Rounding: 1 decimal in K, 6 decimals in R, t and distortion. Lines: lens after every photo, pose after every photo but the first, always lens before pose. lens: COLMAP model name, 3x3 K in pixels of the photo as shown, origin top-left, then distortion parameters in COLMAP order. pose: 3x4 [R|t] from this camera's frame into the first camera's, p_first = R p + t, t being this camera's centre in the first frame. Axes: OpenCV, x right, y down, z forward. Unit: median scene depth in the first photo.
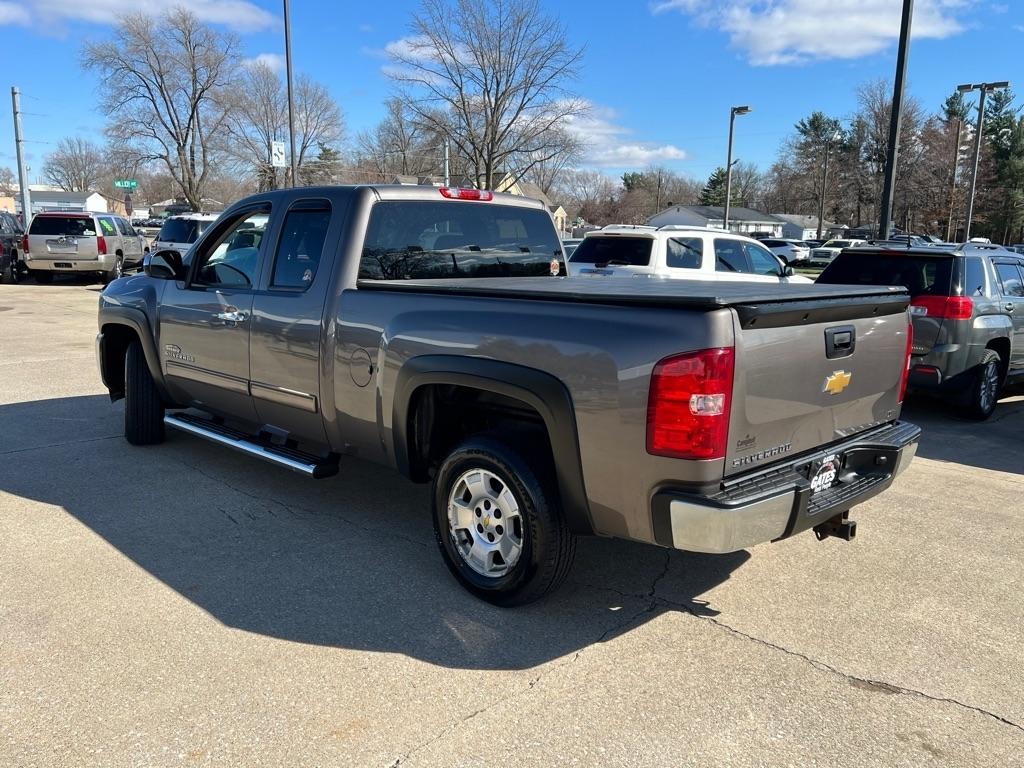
lens RADIAL K [[831.8, 0, 515.0], [0, 831.8, 388.6], [0, 0, 1]] dist [0.056596, -0.058819]
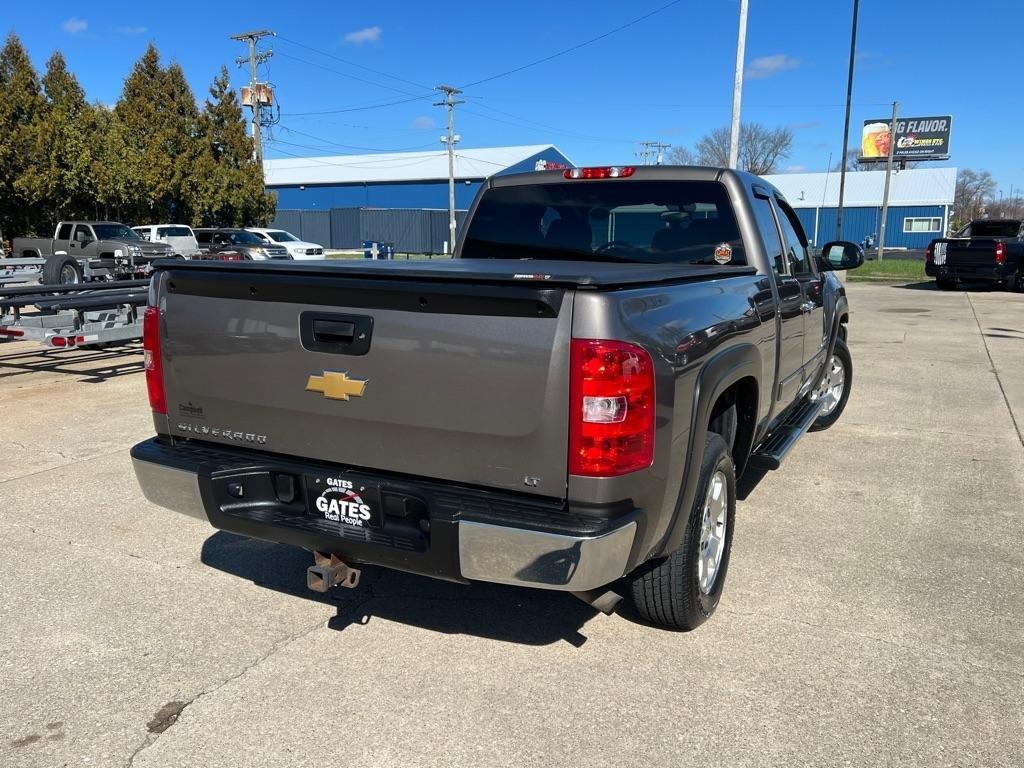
lens RADIAL K [[831.8, 0, 509.6], [0, 831.8, 389.3], [0, 0, 1]] dist [0.056596, -0.058819]
pose [[0.298244, 0.152319, -0.942258, 0.715429], [-0.167315, 0.980242, 0.105501, -0.069083], [0.939711, 0.126189, 0.317837, 0.560780]]
